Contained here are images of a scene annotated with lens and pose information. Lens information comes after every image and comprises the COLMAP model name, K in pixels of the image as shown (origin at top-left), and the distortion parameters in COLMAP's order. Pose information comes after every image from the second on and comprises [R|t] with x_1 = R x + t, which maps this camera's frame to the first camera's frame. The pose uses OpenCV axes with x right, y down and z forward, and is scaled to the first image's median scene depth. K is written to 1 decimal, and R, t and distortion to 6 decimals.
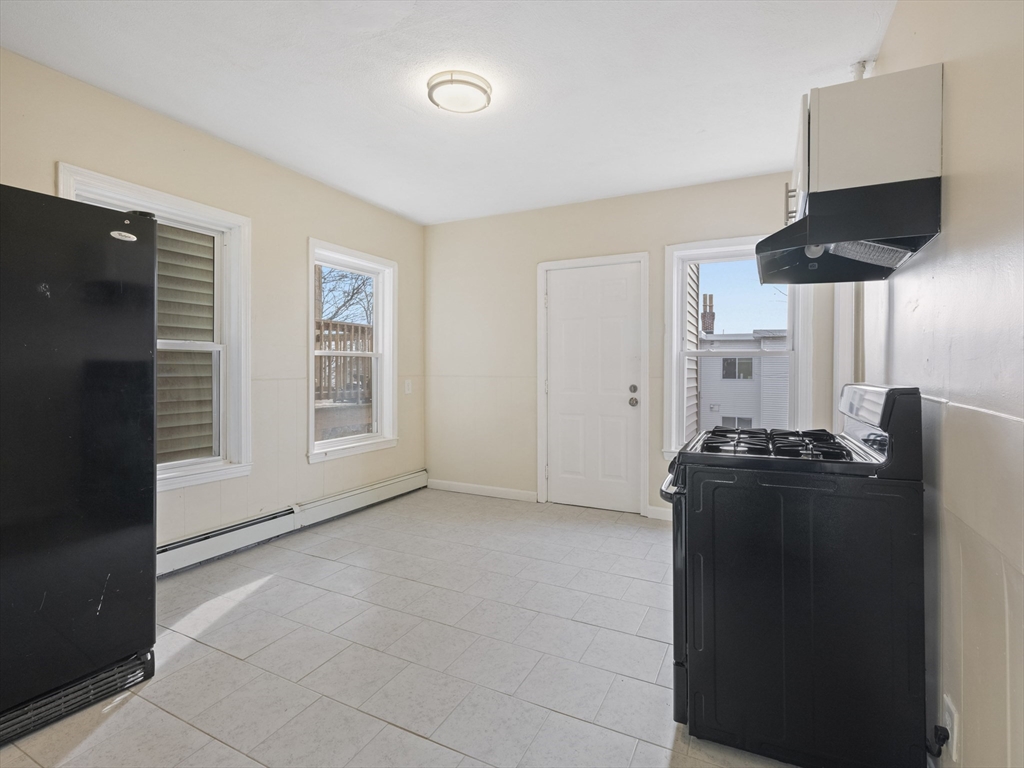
lens RADIAL K [[507.4, 0, 513.0], [0, 507.4, 376.8], [0, 0, 1]] dist [0.009446, -0.001113]
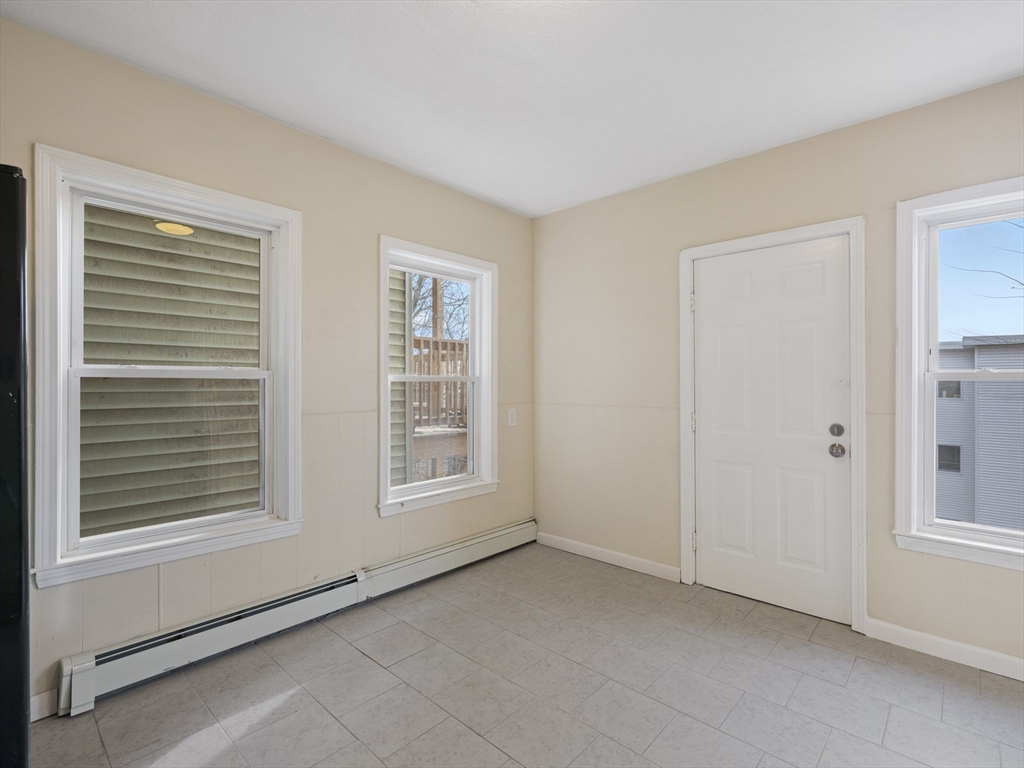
lens RADIAL K [[507.4, 0, 511.3], [0, 507.4, 385.2], [0, 0, 1]] dist [0.009446, -0.001113]
pose [[0.963102, -0.002470, -0.269124, 0.012913], [-0.001453, 0.999896, -0.014377, -0.024412], [0.269131, 0.014237, 0.962998, 0.270752]]
